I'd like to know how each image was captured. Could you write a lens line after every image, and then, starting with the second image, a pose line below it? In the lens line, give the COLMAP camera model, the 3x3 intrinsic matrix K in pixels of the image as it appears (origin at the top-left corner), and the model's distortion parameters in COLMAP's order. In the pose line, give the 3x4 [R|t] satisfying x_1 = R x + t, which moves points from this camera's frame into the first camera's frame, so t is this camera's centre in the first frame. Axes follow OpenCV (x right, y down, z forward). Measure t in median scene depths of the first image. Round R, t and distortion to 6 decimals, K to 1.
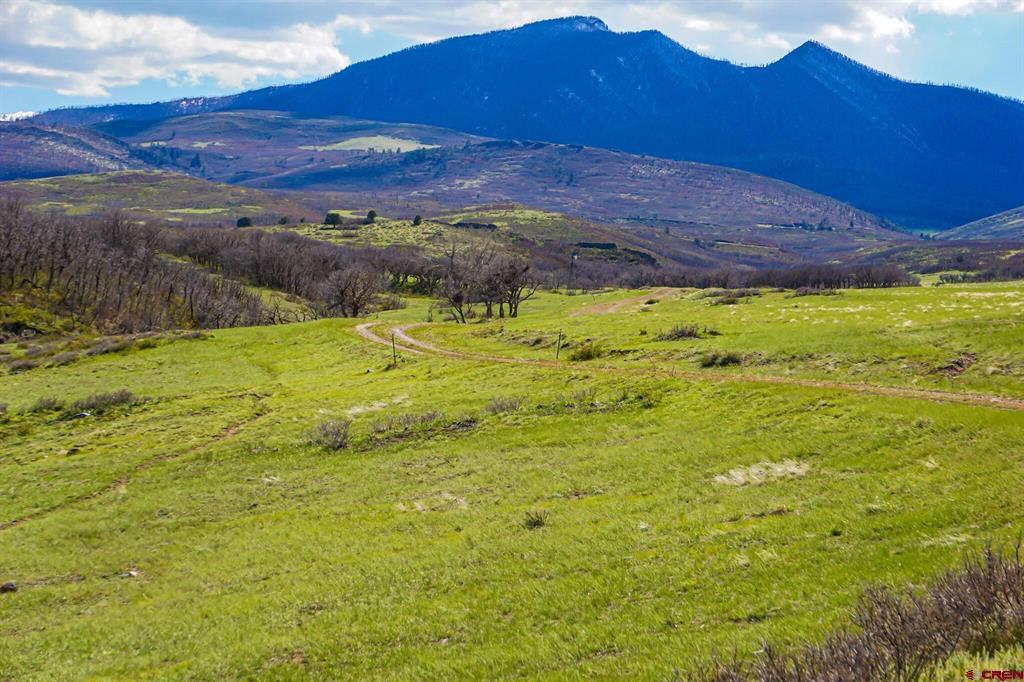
lens RADIAL K [[2740.0, 0, 512.0], [0, 2740.0, 341.0], [0, 0, 1]] dist [0.840175, 0.112112]
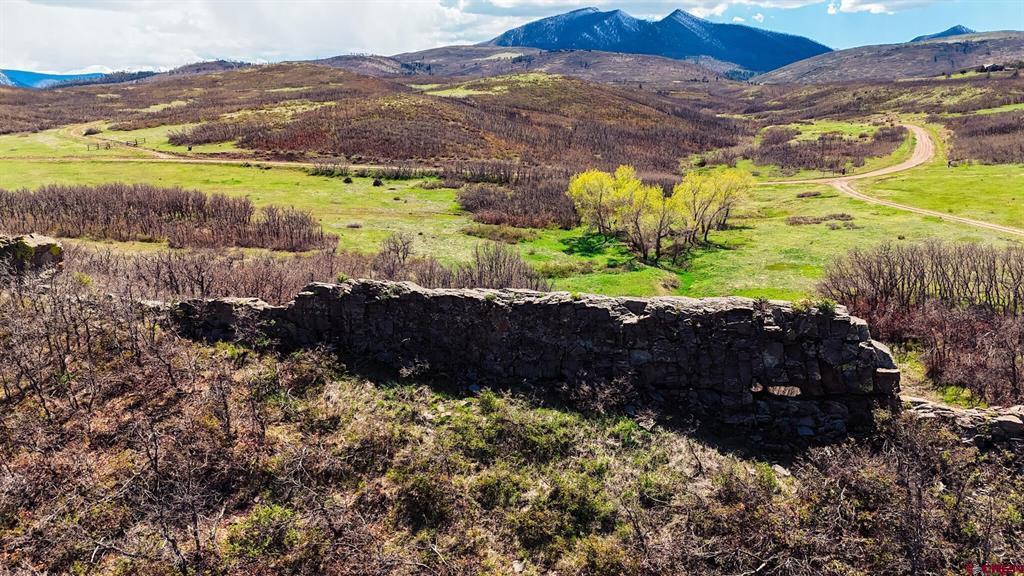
lens RADIAL K [[787.5, 0, 512.0], [0, 787.5, 288.0], [0, 0, 1]] dist [0.109415, -0.103394]
pose [[0.995966, -0.031607, -0.083984, 0.009922], [0.047899, 0.978683, 0.199714, -0.013264], [0.075881, -0.202931, 0.976249, 0.324128]]
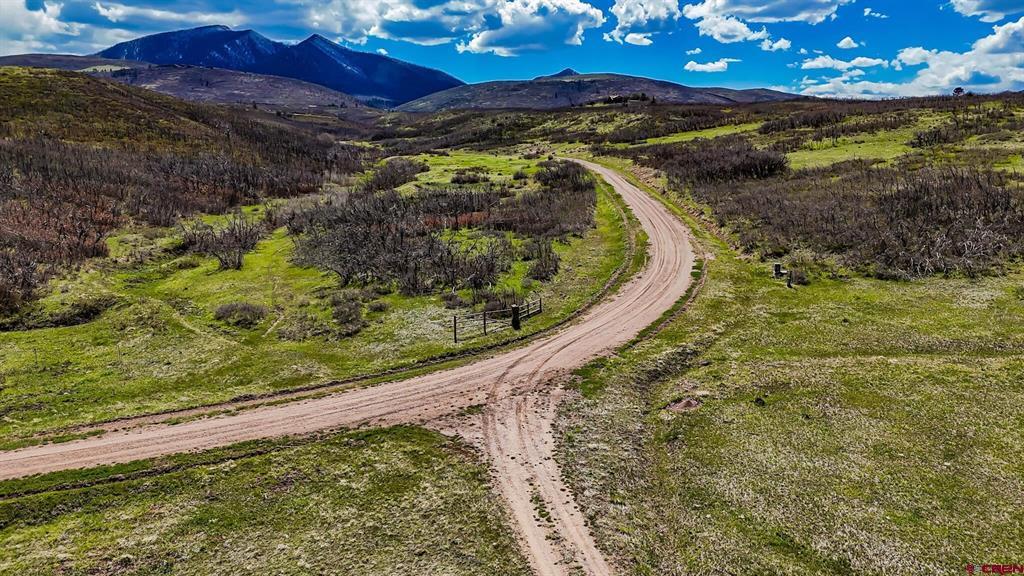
lens RADIAL K [[787.5, 0, 512.0], [0, 787.5, 288.0], [0, 0, 1]] dist [0.109415, -0.103394]
pose [[0.940068, -0.100805, 0.325745, 0.024660], [0.041262, 0.981912, 0.184785, -0.012493], [-0.338481, -0.160269, 0.927224, 0.371812]]
